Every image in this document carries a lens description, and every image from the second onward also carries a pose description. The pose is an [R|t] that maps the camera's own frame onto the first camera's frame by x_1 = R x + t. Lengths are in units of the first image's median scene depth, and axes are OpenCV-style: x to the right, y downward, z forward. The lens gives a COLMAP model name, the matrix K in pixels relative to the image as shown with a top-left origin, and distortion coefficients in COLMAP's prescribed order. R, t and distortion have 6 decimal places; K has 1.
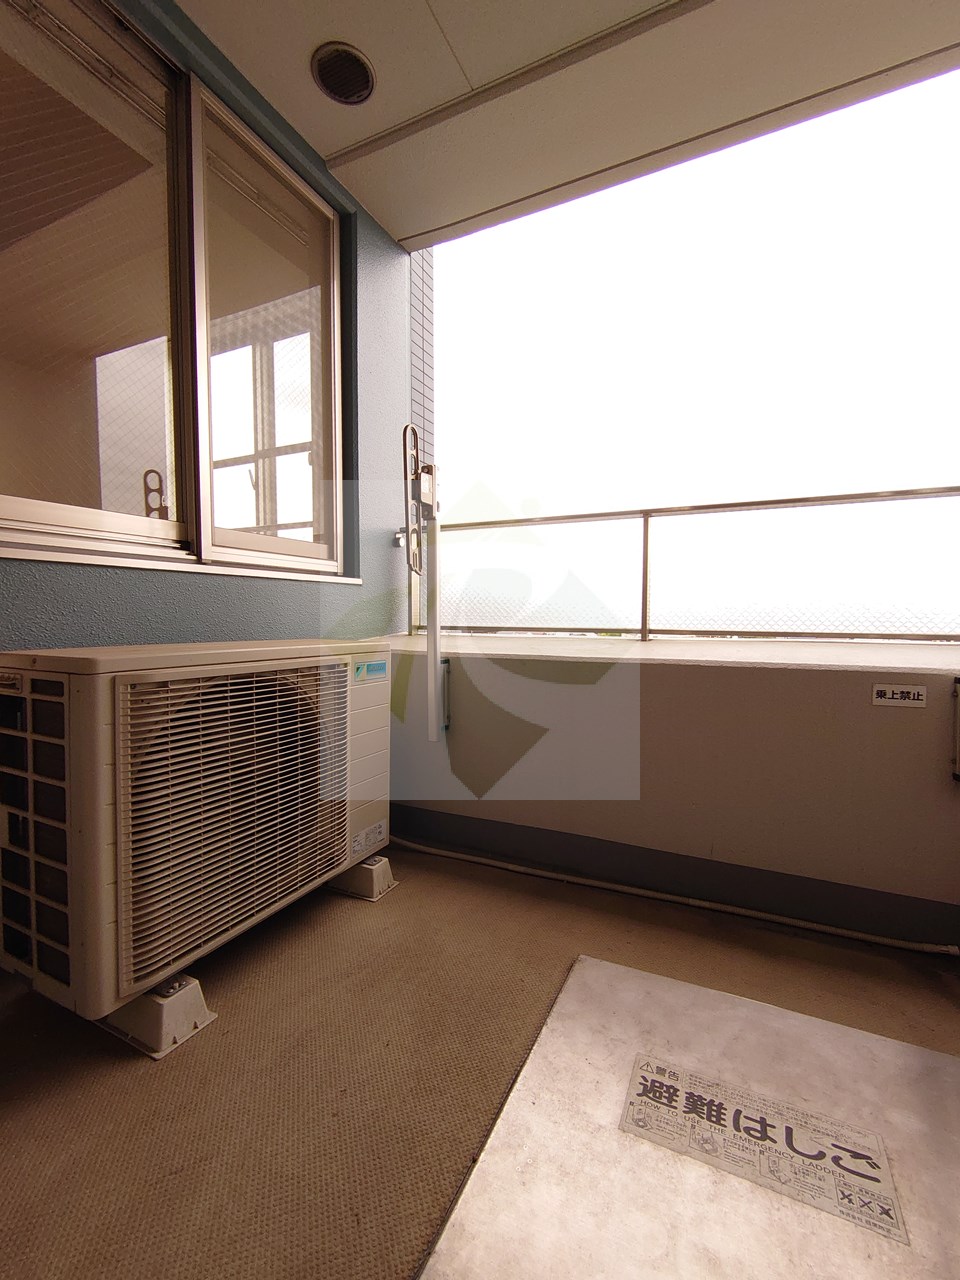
lens RADIAL K [[550.6, 0, 479.0], [0, 550.6, 646.2], [0, 0, 1]] dist [0.002848, -0.002477]
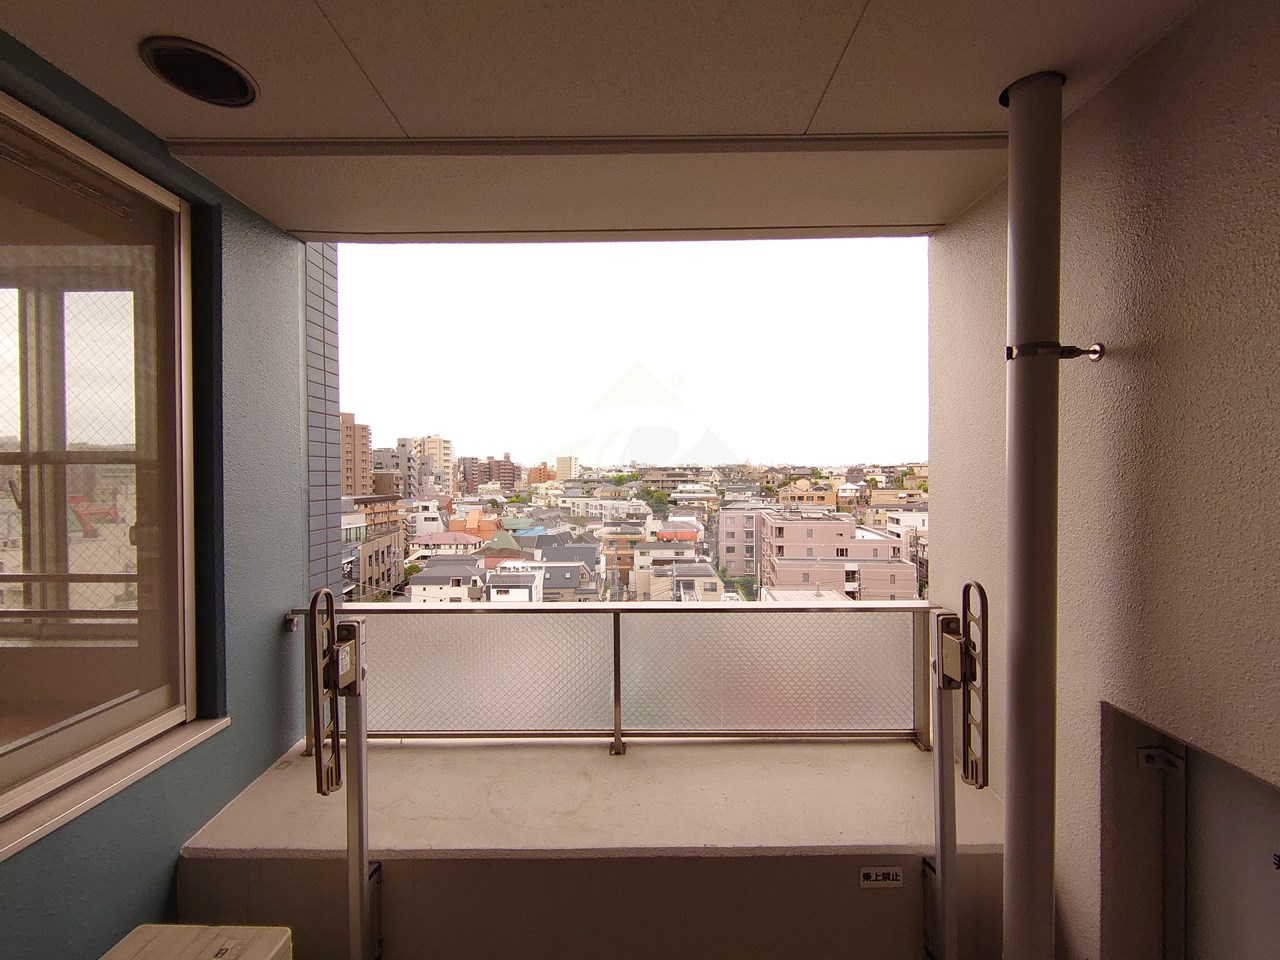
lens RADIAL K [[550.6, 0, 644.2], [0, 550.6, 479.0], [0, 0, 1]] dist [0.002848, -0.002477]
pose [[0.899539, -0.012609, 0.436659, -0.045842], [0.033055, 0.998682, -0.039256, -0.388464], [-0.435589, 0.049746, 0.898770, 0.144617]]
